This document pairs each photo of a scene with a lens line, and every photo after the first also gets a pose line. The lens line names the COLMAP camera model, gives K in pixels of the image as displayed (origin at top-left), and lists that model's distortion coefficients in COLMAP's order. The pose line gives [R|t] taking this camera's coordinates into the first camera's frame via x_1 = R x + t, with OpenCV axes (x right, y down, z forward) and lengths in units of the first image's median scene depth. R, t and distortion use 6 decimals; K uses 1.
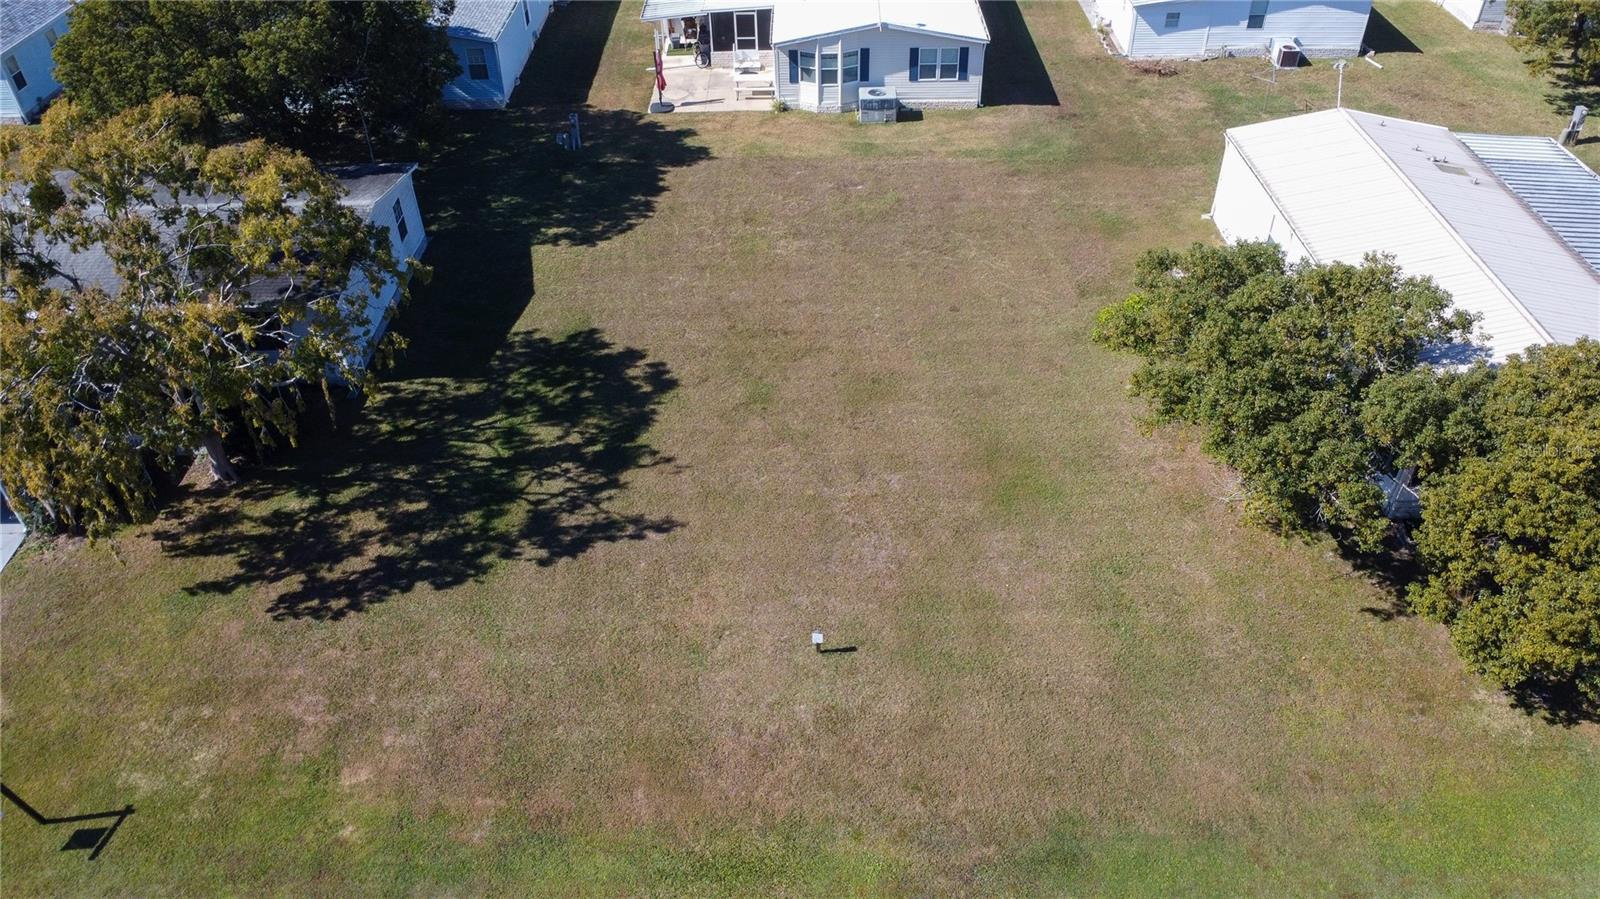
lens RADIAL K [[1153.5, 0, 805.8], [0, 1153.5, 447.5], [0, 0, 1]] dist [-0.021613, -0.021421]
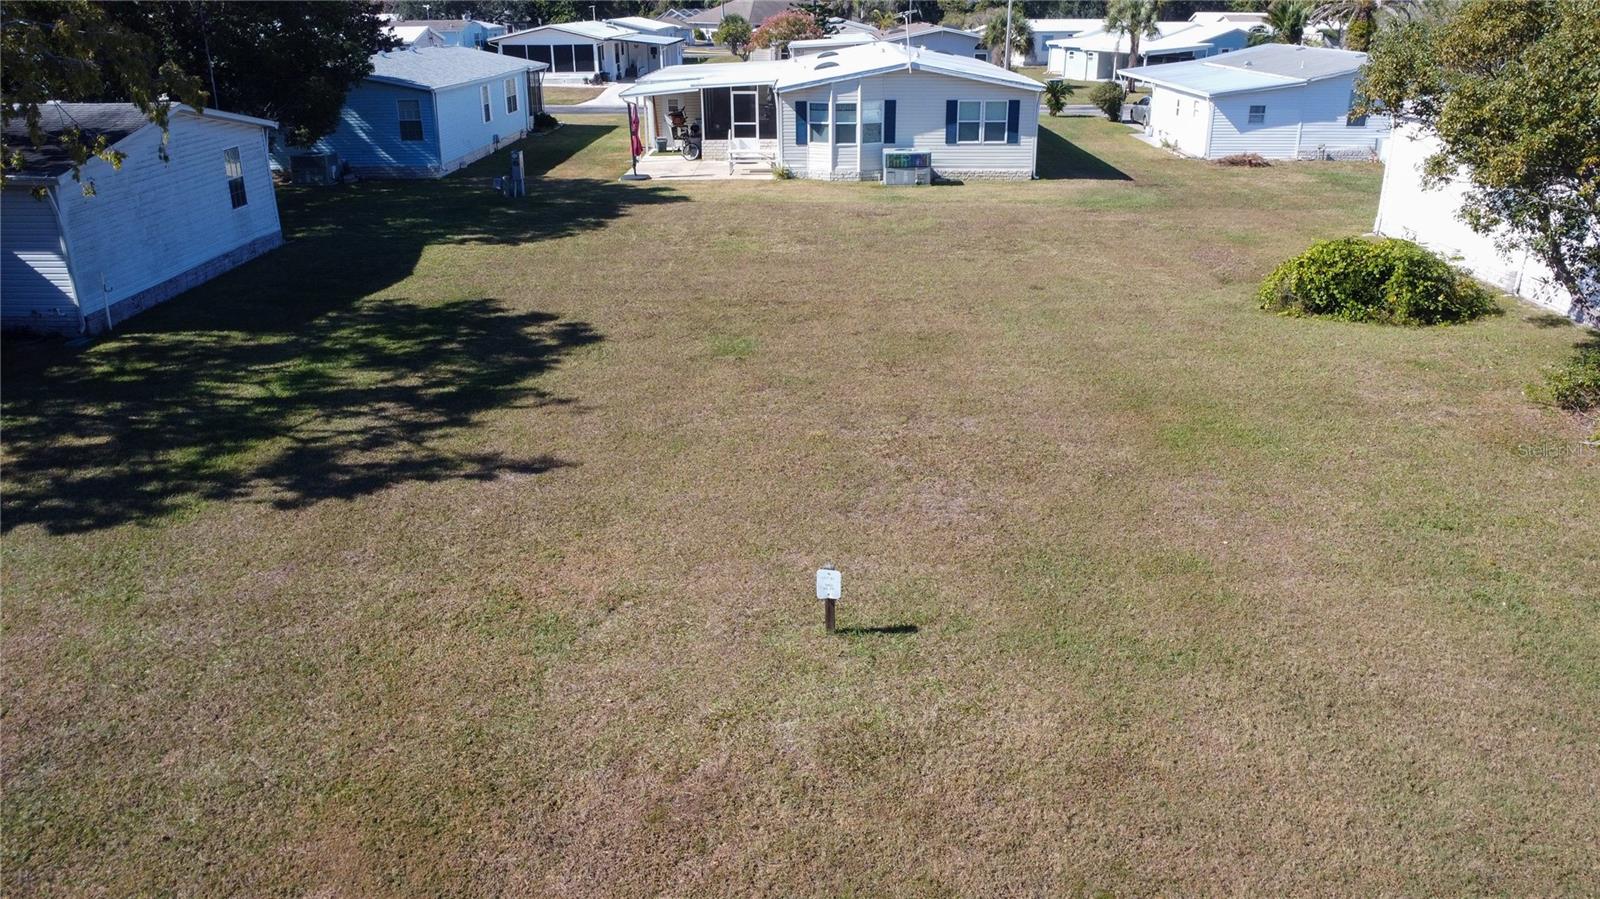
lens RADIAL K [[1153.5, 0, 804.2], [0, 1153.5, 450.7], [0, 0, 1]] dist [-0.021613, -0.021421]
pose [[0.999838, 0.015766, -0.008696, 0.003073], [-0.017693, 0.949834, -0.312252, 0.203727], [0.003336, 0.312356, 0.949959, 0.461806]]
